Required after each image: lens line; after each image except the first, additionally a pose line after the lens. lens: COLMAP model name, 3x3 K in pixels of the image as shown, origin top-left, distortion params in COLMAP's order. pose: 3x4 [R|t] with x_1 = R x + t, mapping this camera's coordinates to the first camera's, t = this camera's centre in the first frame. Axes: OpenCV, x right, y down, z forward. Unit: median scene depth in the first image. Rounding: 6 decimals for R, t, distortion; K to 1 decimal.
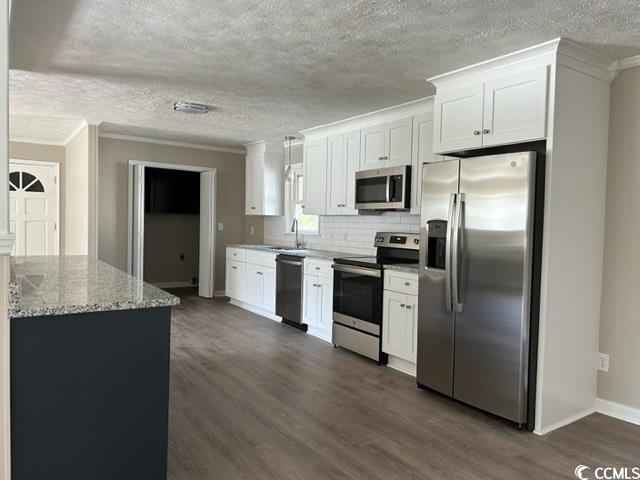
lens RADIAL K [[474.4, 0, 319.1], [0, 474.4, 242.0], [0, 0, 1]] dist [0.087851, -0.129582]
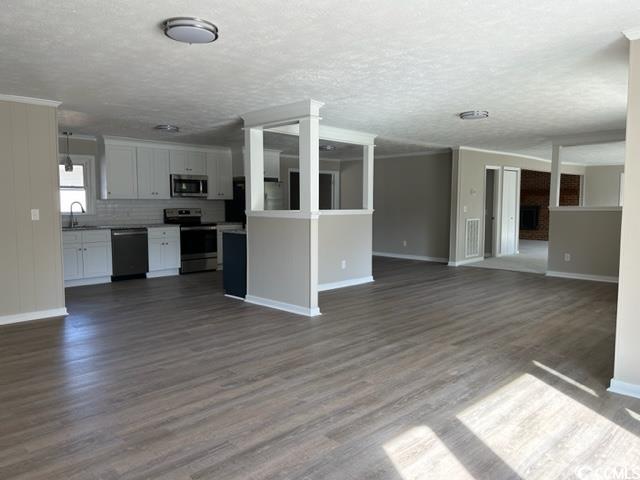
lens RADIAL K [[474.4, 0, 319.1], [0, 474.4, 242.0], [0, 0, 1]] dist [0.087851, -0.129582]
pose [[-0.193315, -0.128602, 0.972672, -1.770162], [0.016725, 0.990797, 0.134322, -0.131526], [-0.980994, 0.042234, -0.189385, 0.841733]]
